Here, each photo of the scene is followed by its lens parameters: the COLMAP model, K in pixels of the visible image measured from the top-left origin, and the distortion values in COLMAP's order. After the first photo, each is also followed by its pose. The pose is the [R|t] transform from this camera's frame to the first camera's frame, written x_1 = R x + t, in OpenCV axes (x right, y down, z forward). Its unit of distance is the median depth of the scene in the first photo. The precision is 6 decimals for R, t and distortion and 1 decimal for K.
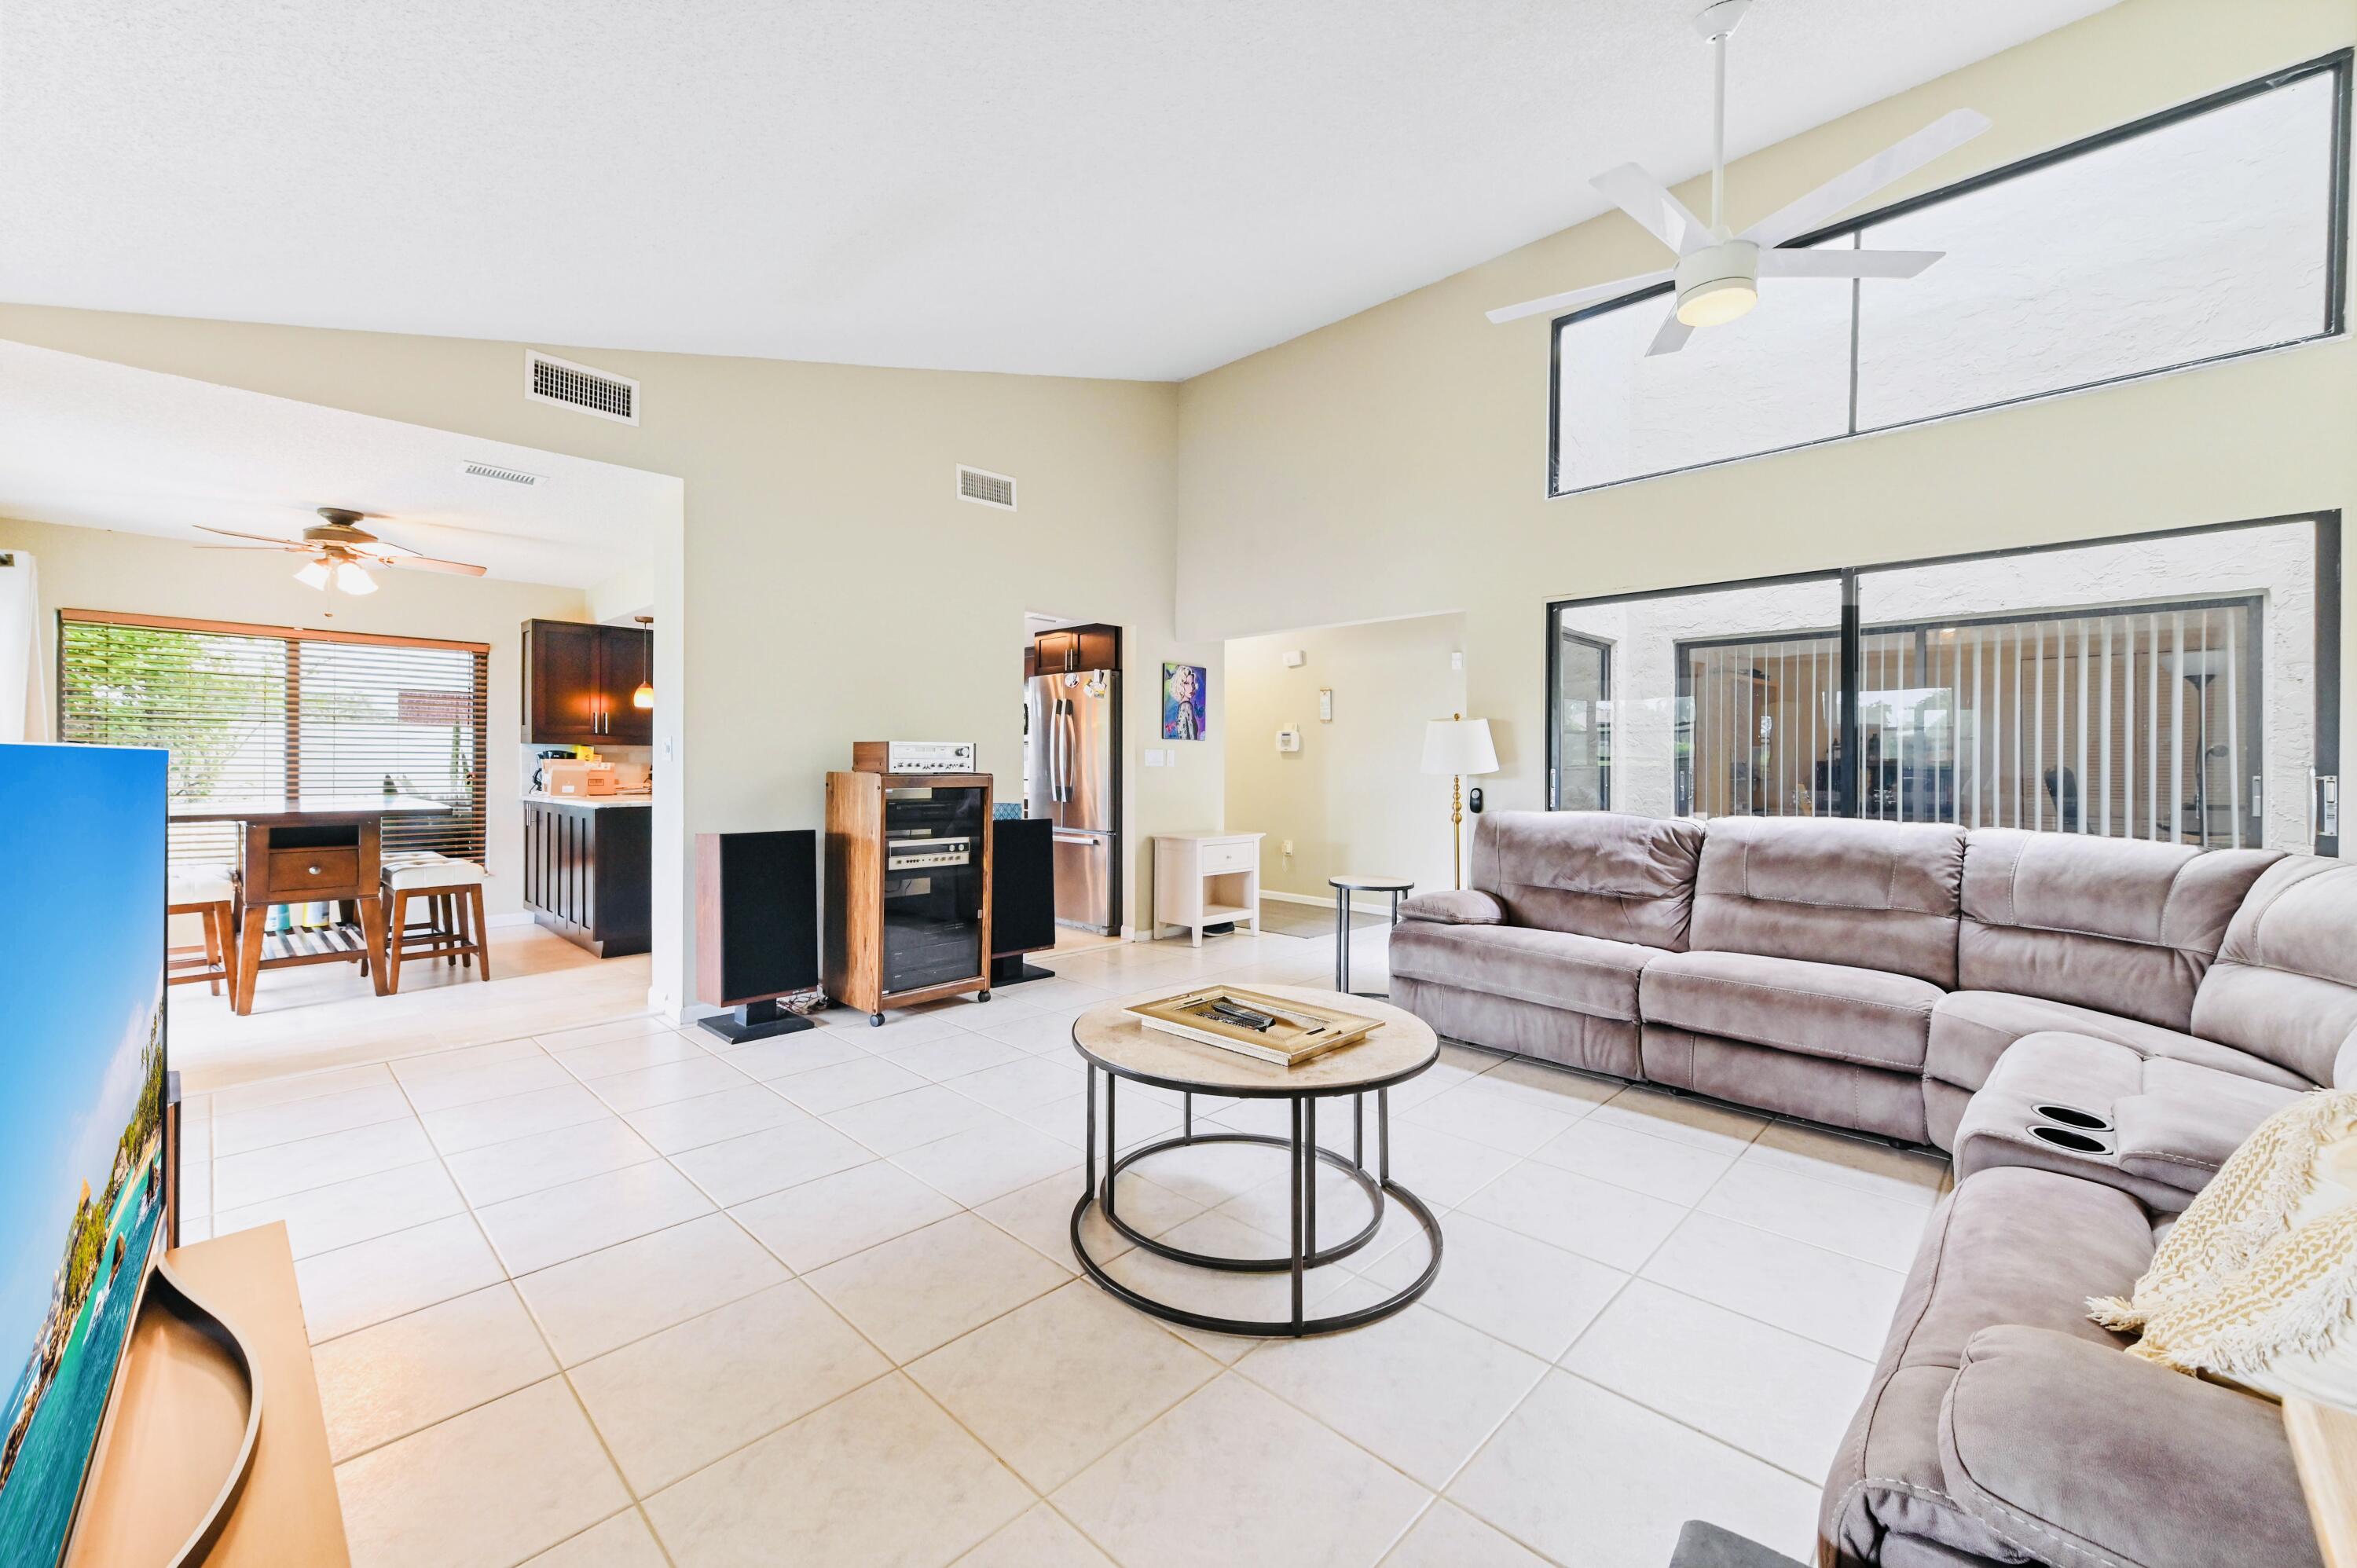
lens RADIAL K [[936.4, 0, 1174.8], [0, 936.4, 762.8], [0, 0, 1]] dist [0.013634, 0.000221]
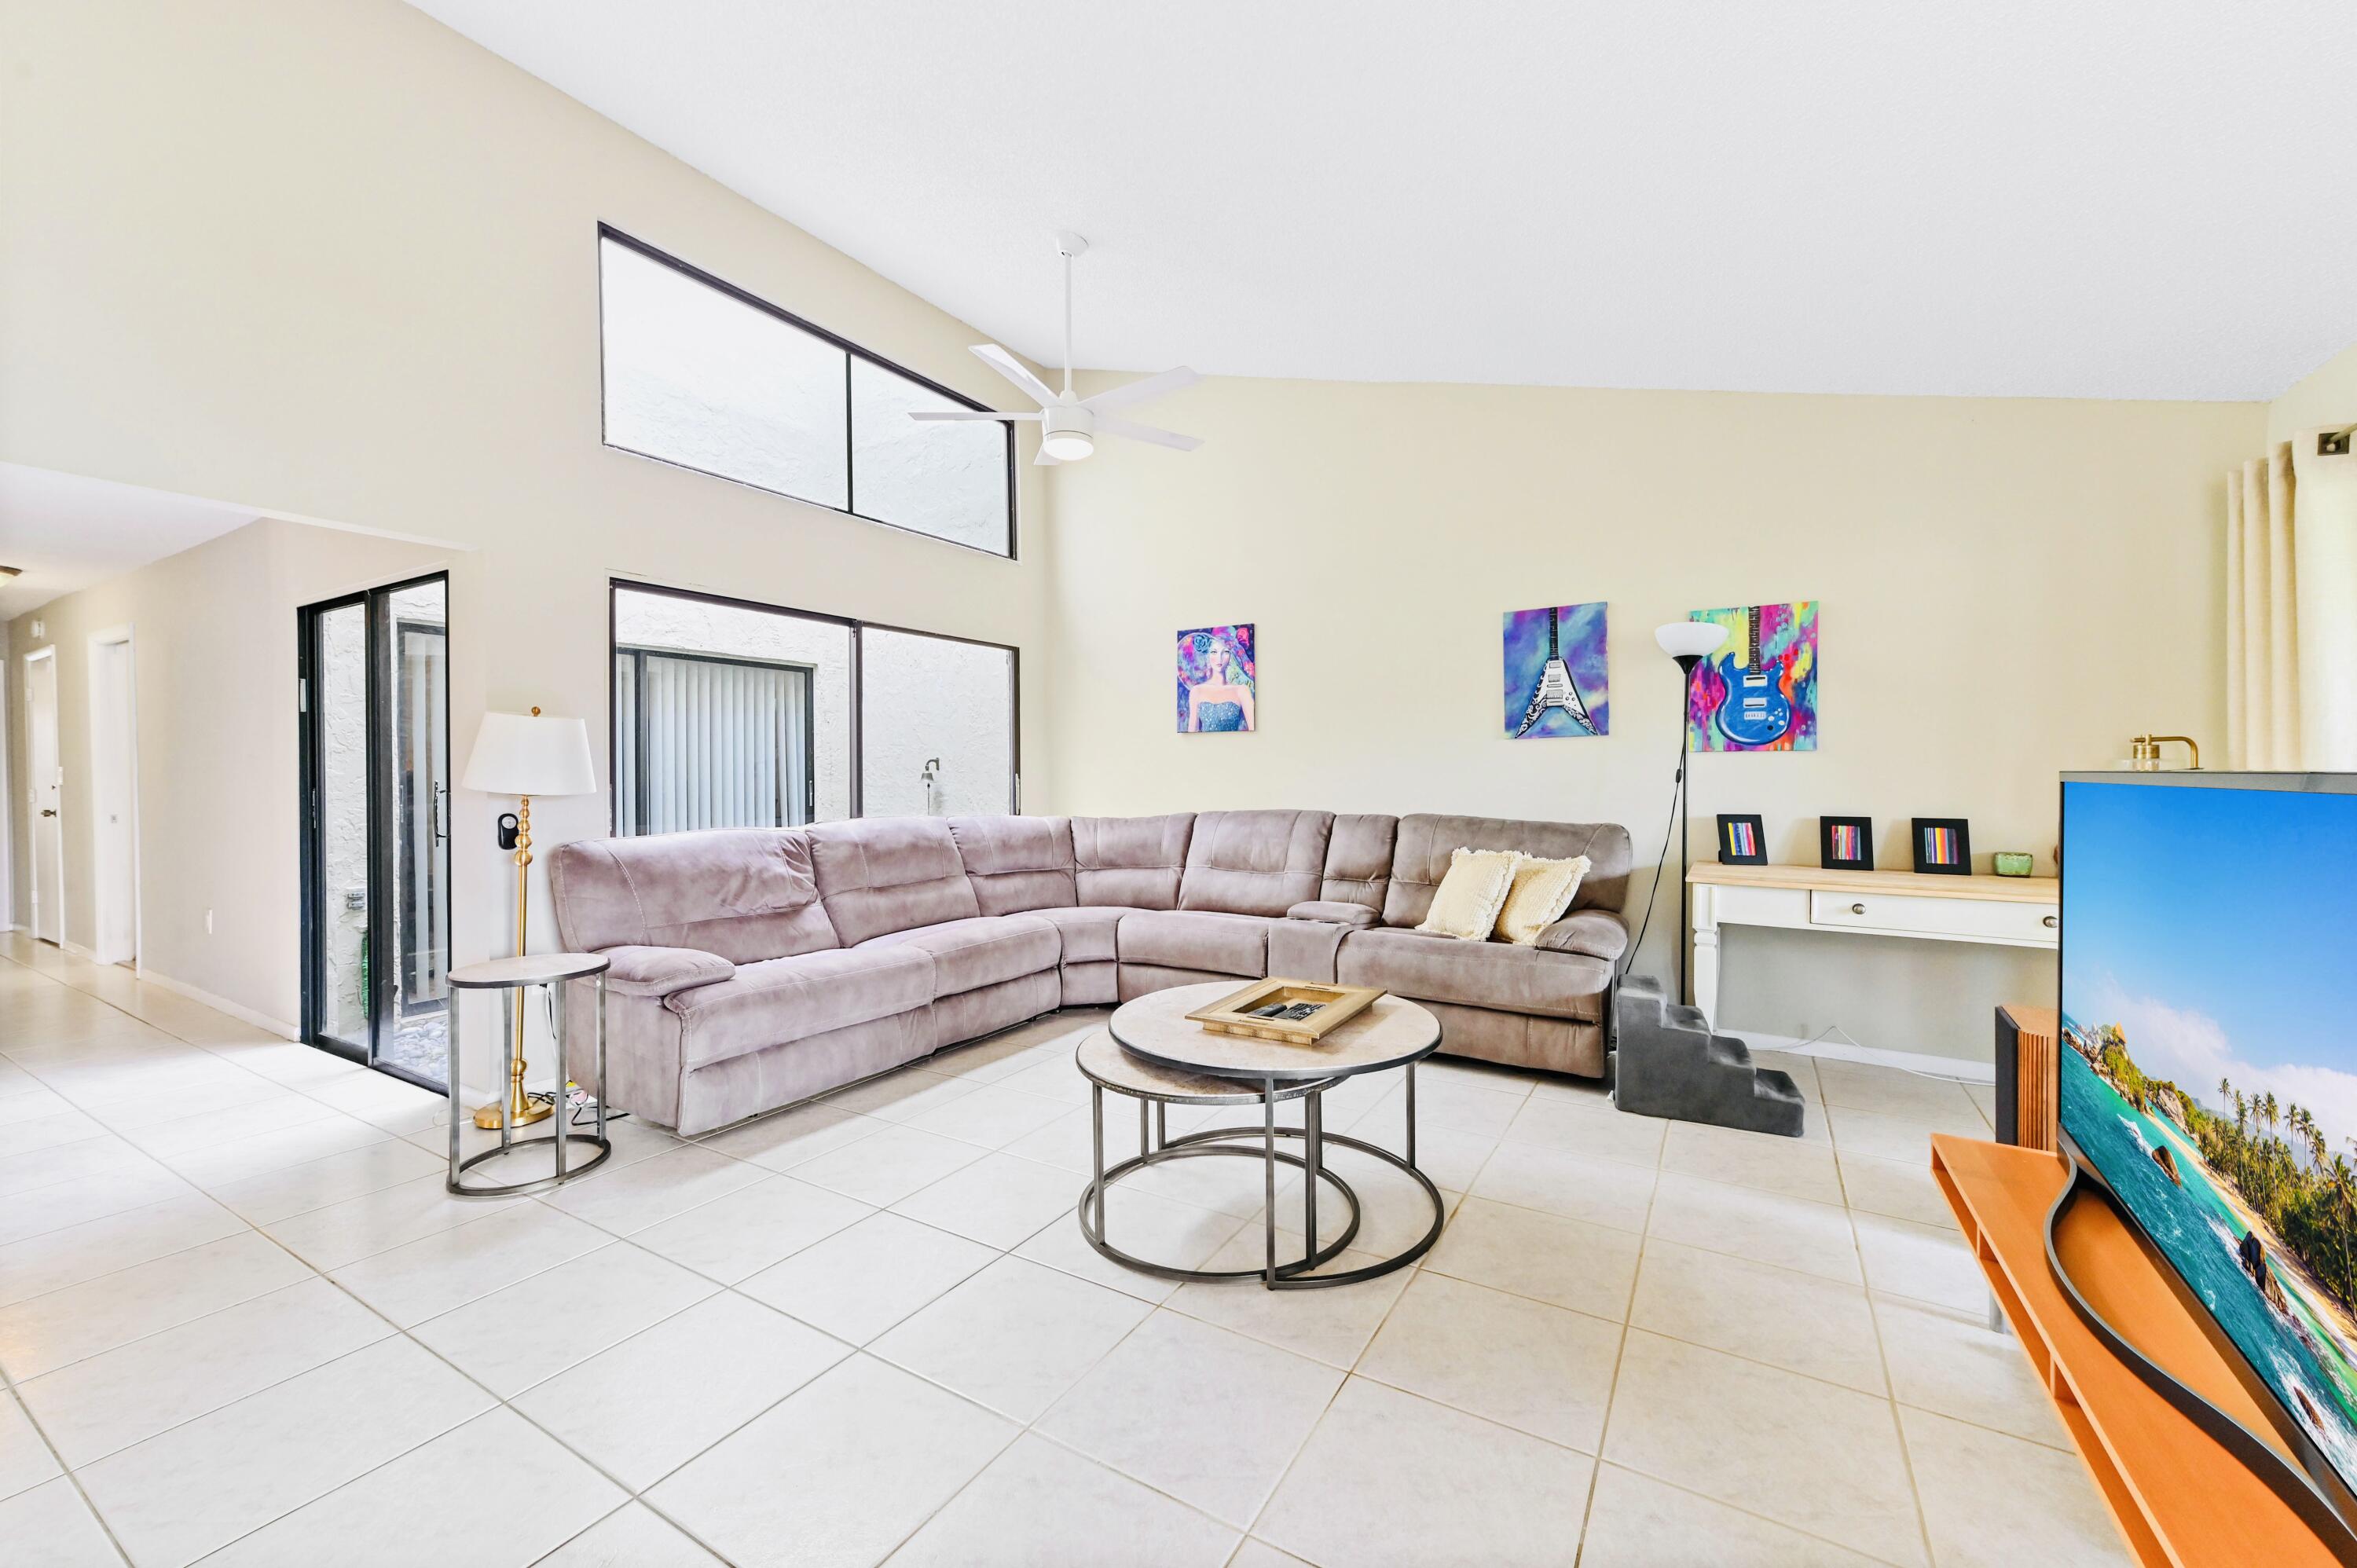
lens RADIAL K [[936.4, 0, 1180.7], [0, 936.4, 779.8], [0, 0, 1]] dist [0.013634, 0.000221]
pose [[-0.235525, -0.010814, 0.971808, -0.606569], [0.004603, 0.999914, 0.012242, -0.005751], [-0.971857, 0.007356, -0.235455, 0.867396]]
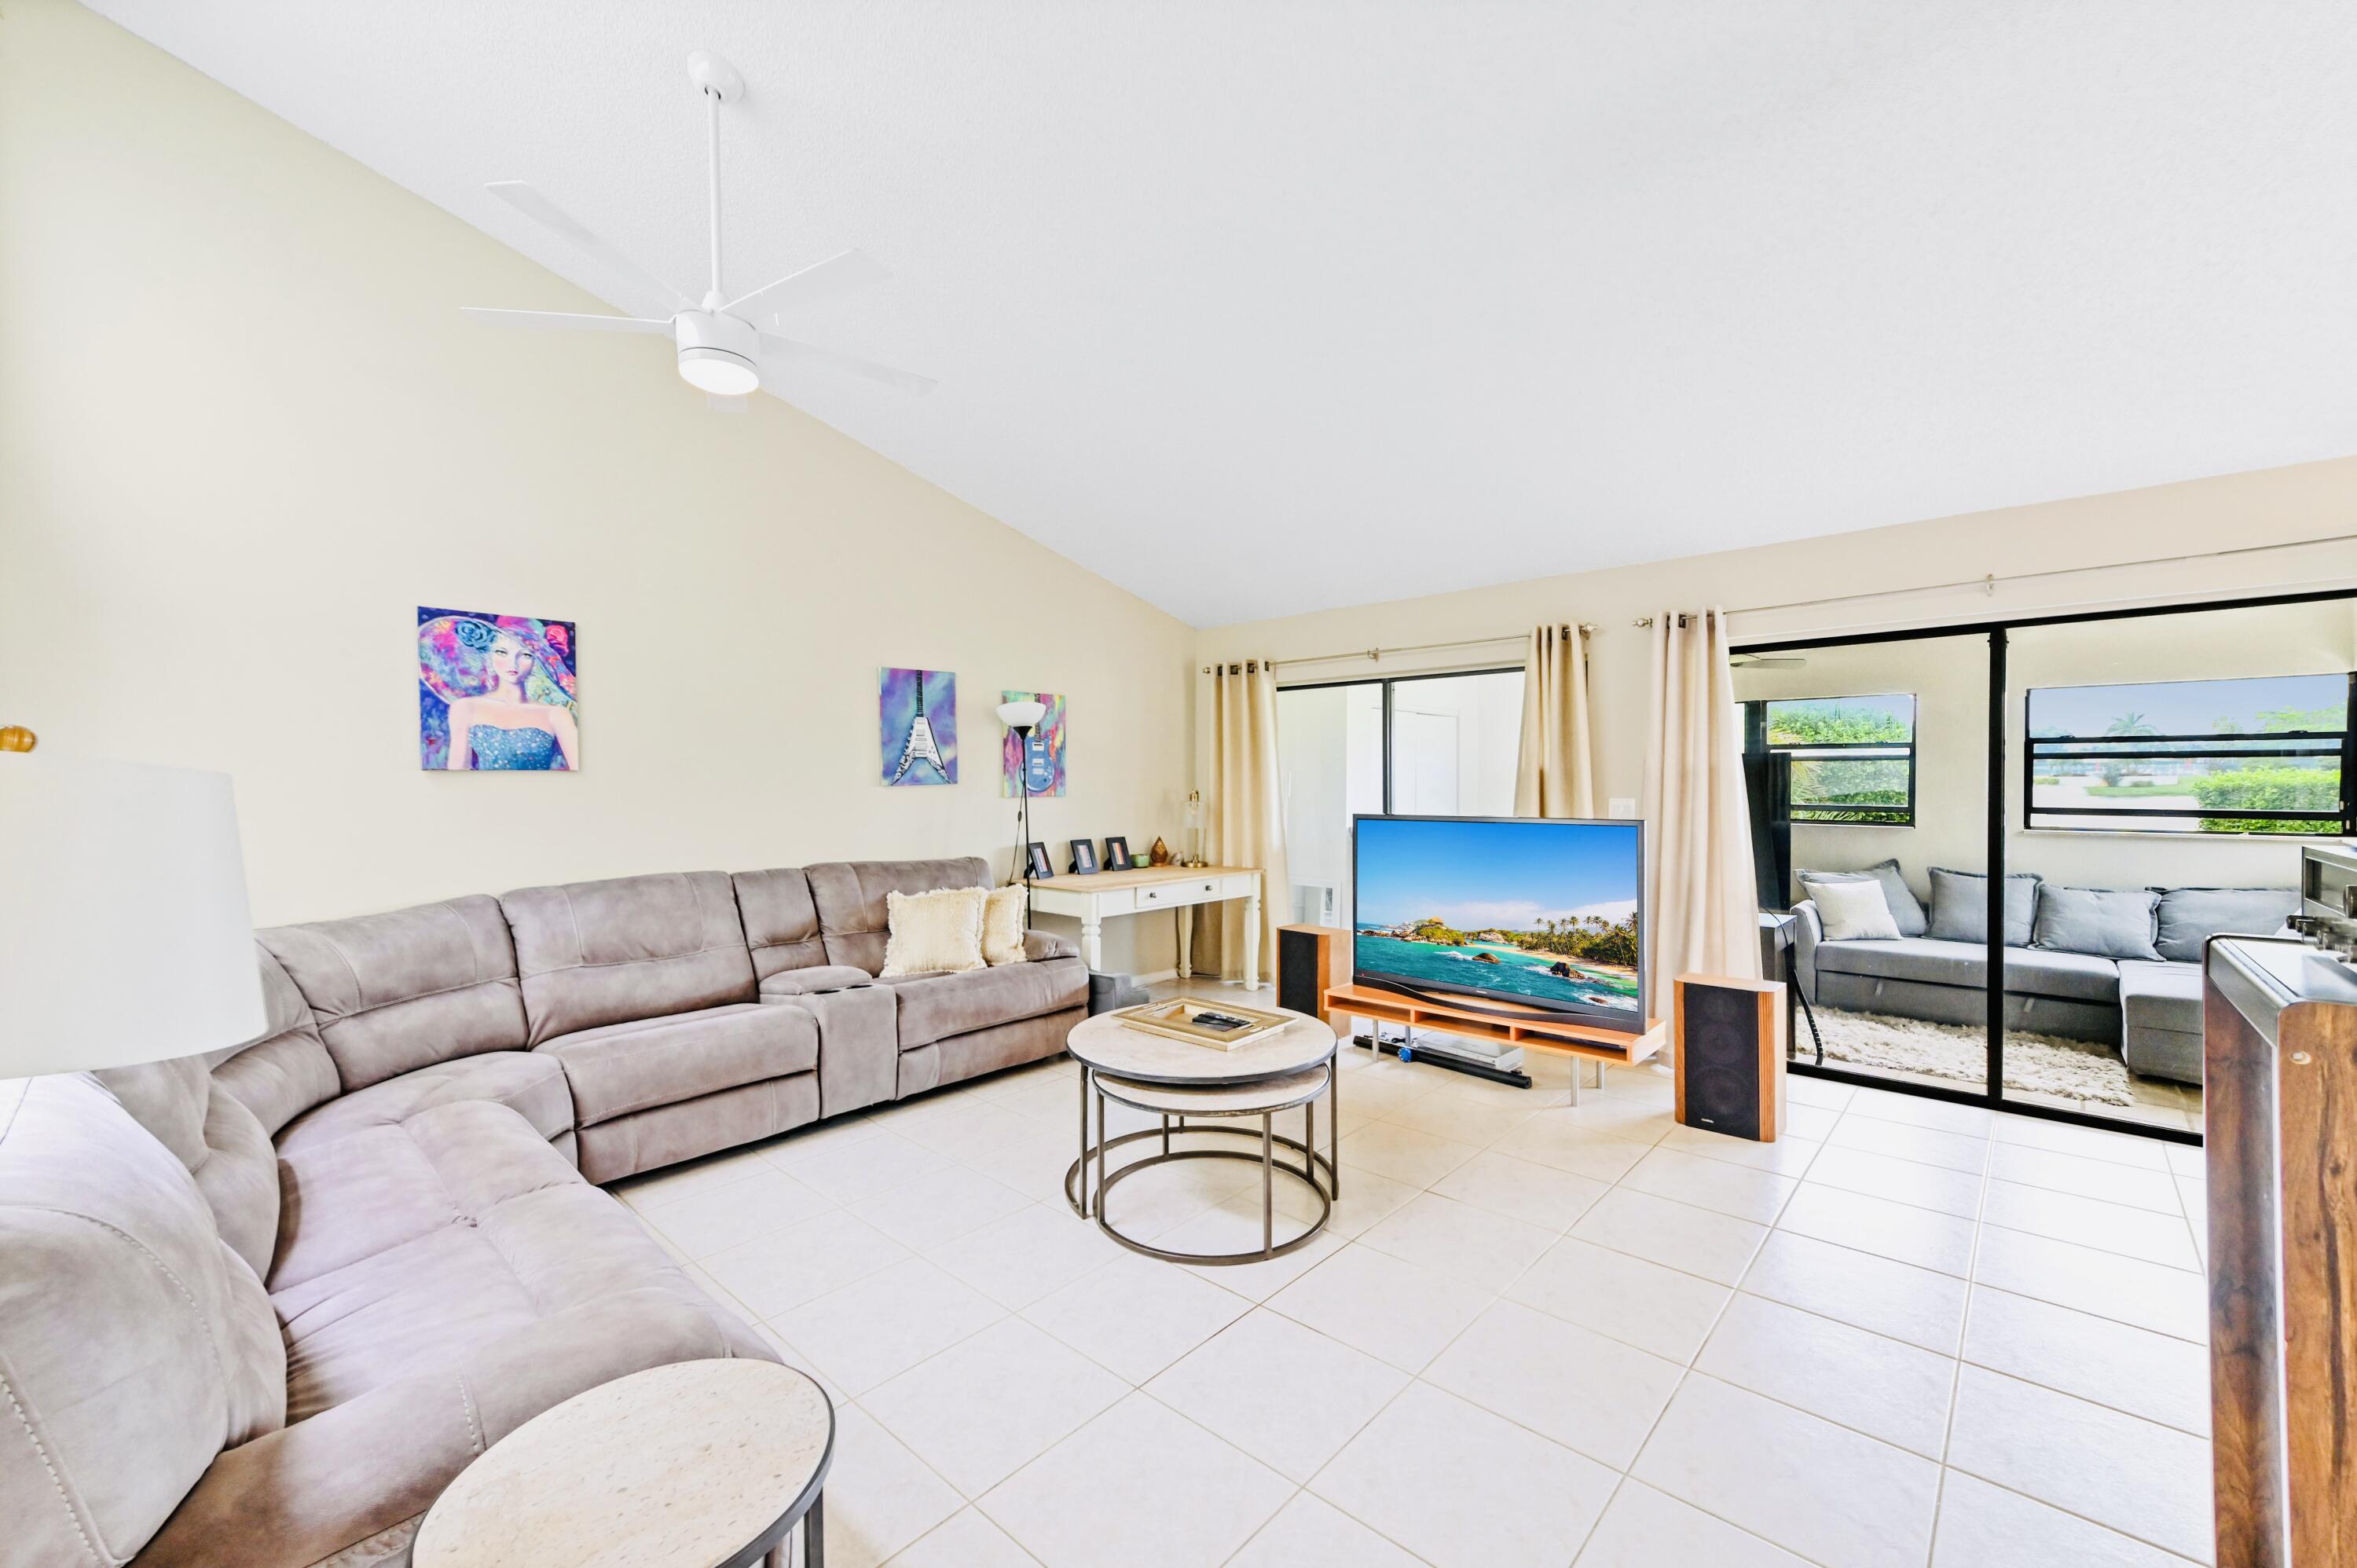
lens RADIAL K [[936.4, 0, 1167.2], [0, 936.4, 803.1], [0, 0, 1]] dist [0.013634, 0.000221]
pose [[-0.999090, 0.005542, -0.042280, 0.121940], [0.004417, 0.999635, 0.026648, -0.049933], [0.042413, 0.026437, -0.998750, 1.471007]]
